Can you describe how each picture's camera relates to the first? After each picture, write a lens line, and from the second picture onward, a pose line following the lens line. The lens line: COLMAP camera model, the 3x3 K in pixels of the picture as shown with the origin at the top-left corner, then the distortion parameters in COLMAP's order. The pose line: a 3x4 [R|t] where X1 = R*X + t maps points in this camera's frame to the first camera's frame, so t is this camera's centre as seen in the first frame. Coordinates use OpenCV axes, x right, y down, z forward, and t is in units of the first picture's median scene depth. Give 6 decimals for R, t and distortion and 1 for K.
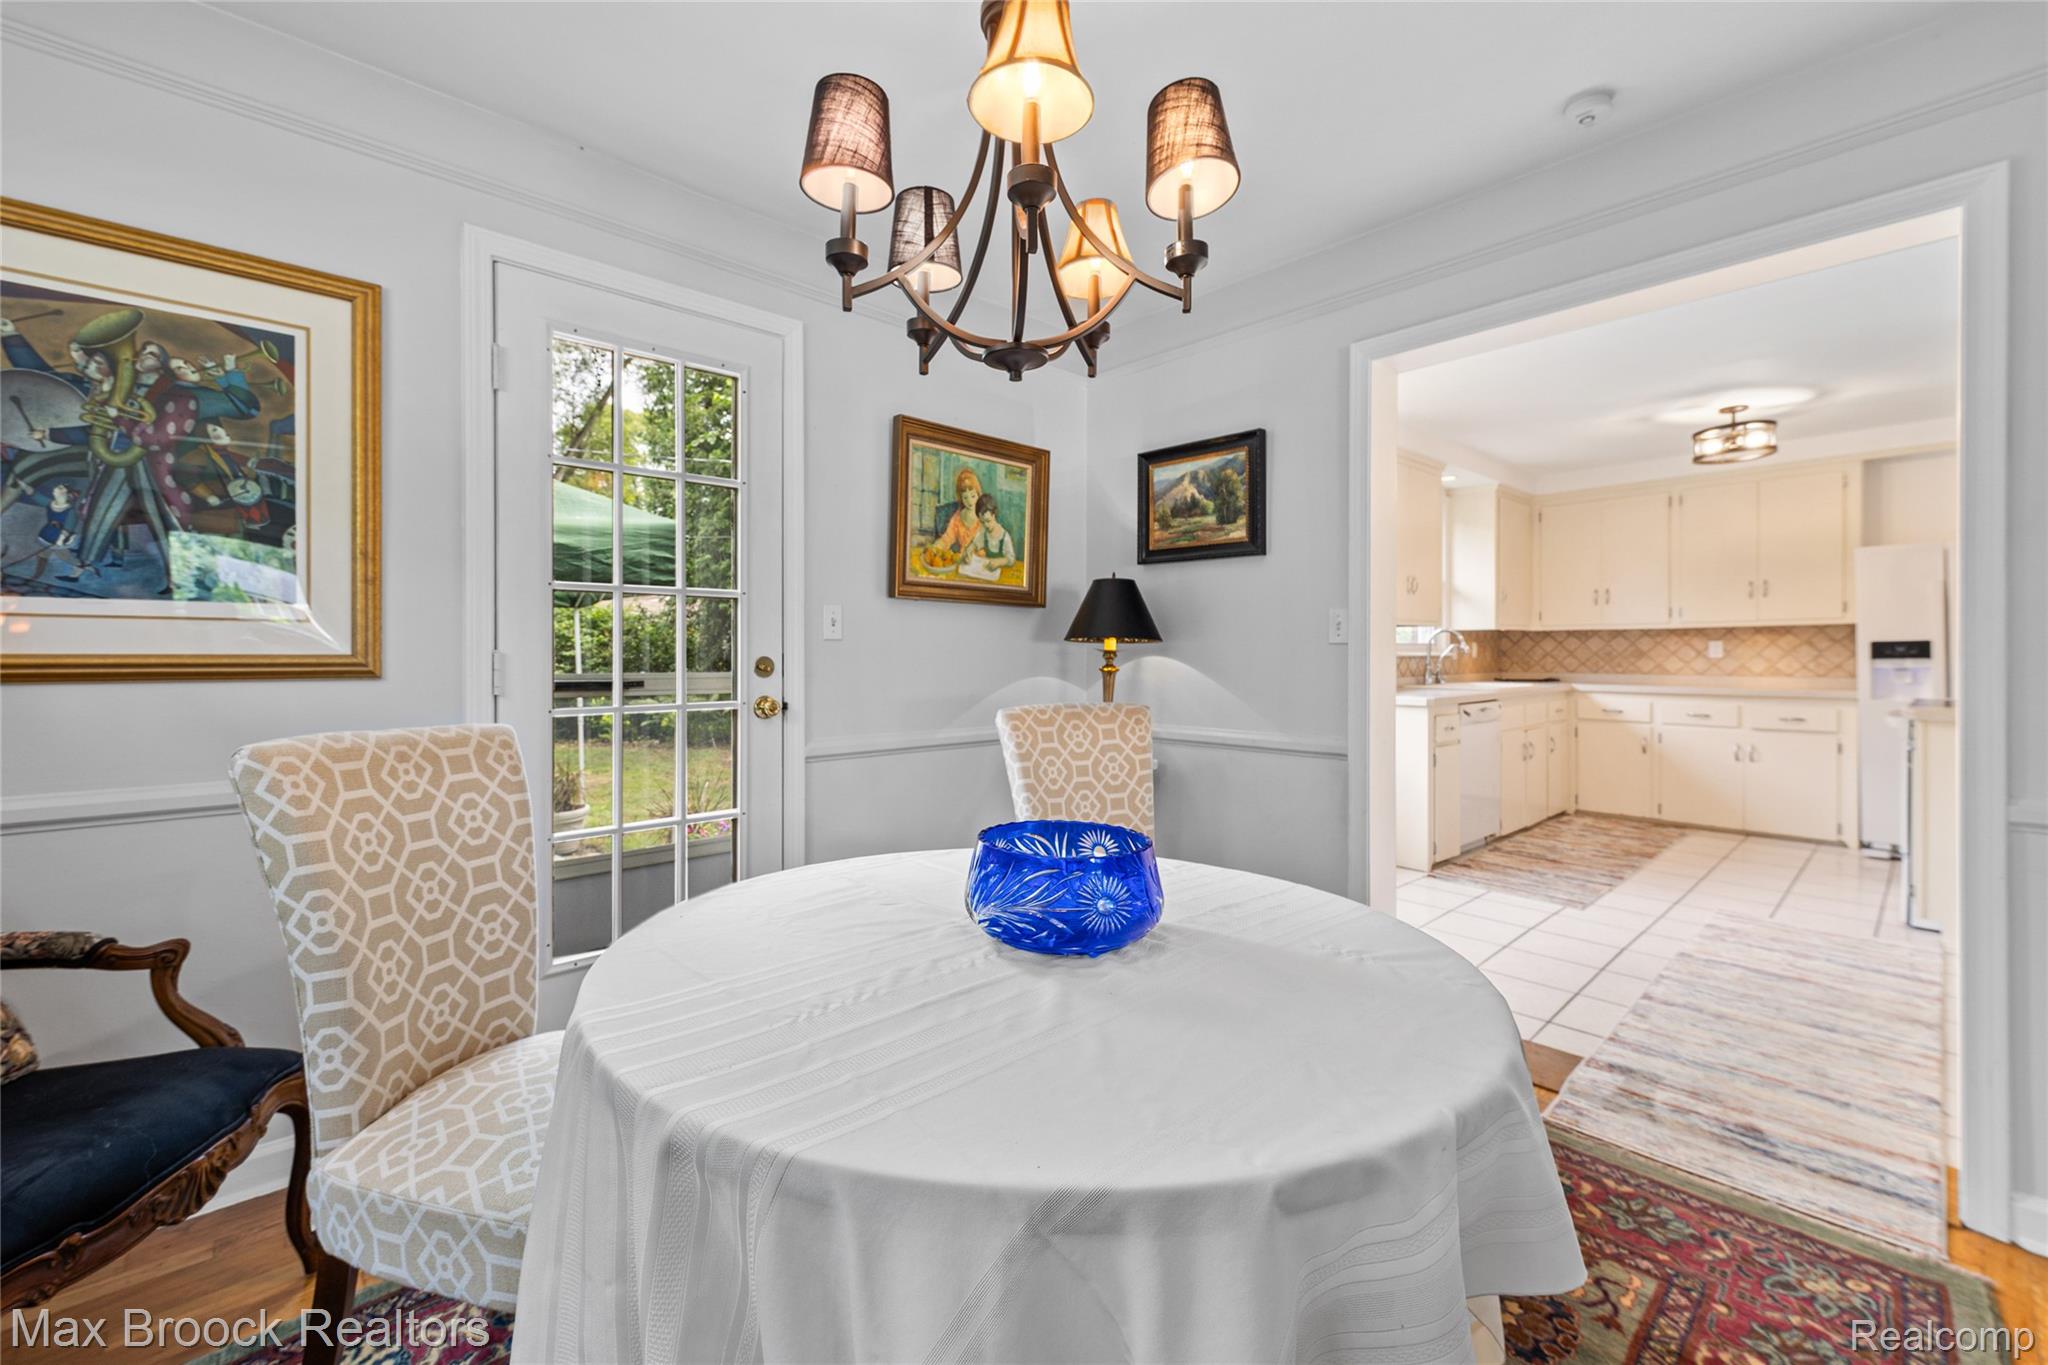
lens RADIAL K [[833.7, 0, 1024.0], [0, 833.7, 682.5], [0, 0, 1]] dist [0.001058, 0.000129]
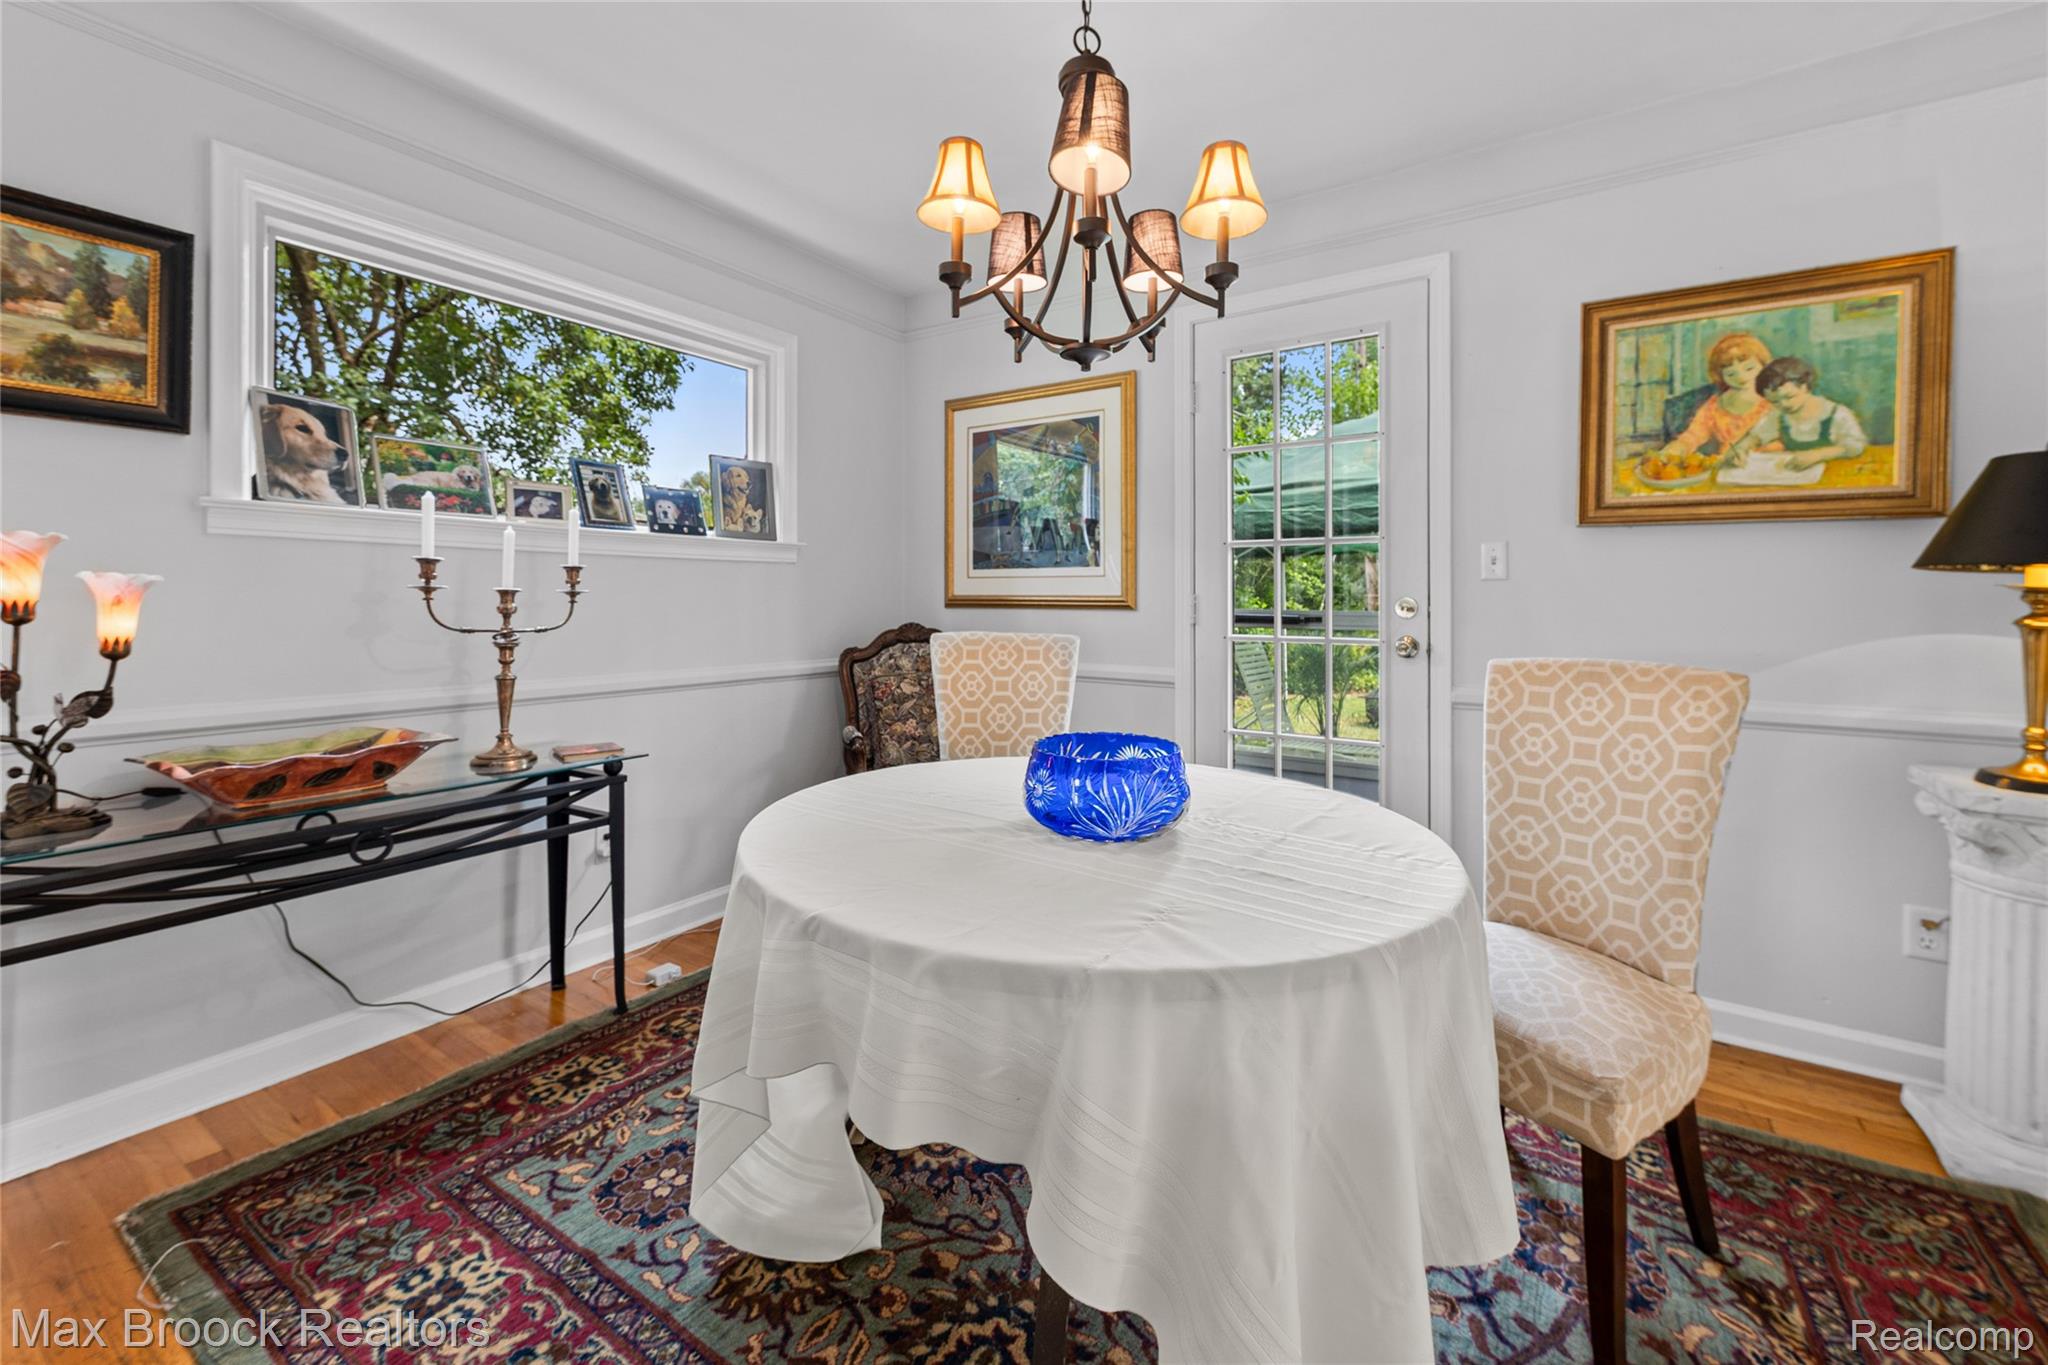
lens RADIAL K [[834.5, 0, 1025.7], [0, 834.5, 596.3], [0, 0, 1]] dist [-0.000271, -0.000084]
pose [[0.240856, -0.000565, -0.970561, 0.480237], [-0.036014, 0.999306, -0.009519, -0.005930], [0.969892, 0.037246, 0.240669, 0.262991]]
